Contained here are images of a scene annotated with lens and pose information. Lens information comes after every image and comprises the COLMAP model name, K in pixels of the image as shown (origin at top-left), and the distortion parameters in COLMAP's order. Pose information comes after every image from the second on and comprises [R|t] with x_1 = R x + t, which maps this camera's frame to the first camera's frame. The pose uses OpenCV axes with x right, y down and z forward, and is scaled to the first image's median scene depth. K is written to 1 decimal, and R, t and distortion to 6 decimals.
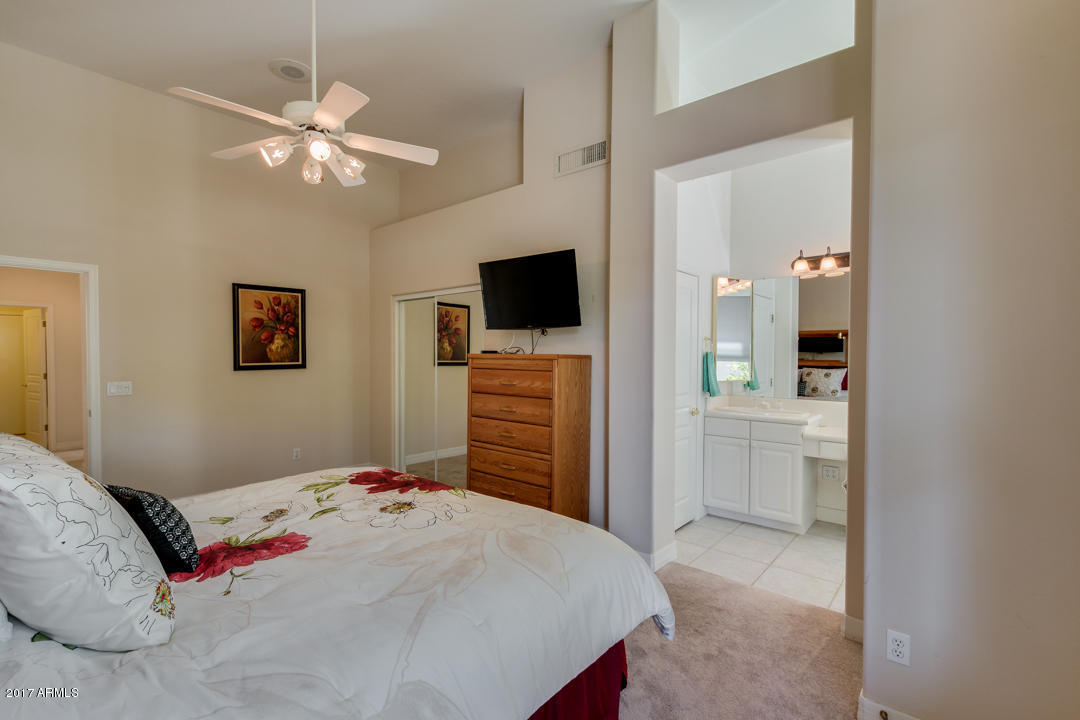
lens RADIAL K [[492.5, 0, 539.8], [0, 492.5, 362.1], [0, 0, 1]] dist [0.014471, 0.000005]
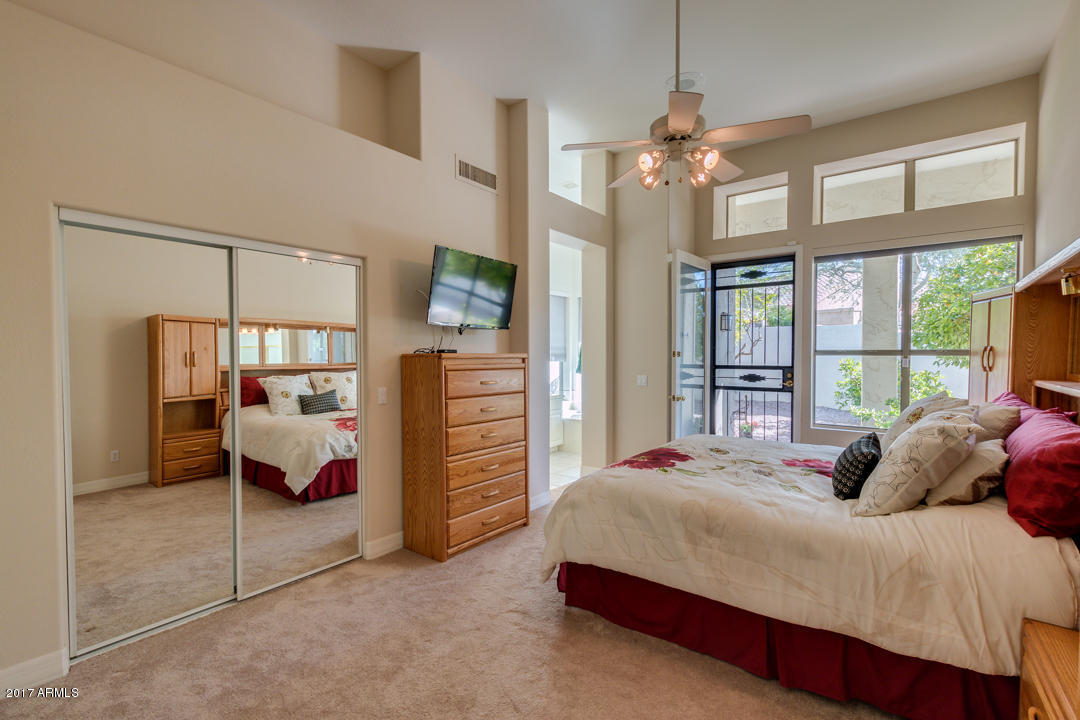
lens RADIAL K [[492.5, 0, 535.1], [0, 492.5, 360.3], [0, 0, 1]] dist [0.014471, 0.000005]
pose [[-0.060120, -0.021716, 0.997955, -1.018530], [0.018015, 0.999577, 0.022837, -0.022824], [-0.998029, 0.019351, -0.059703, 0.932892]]
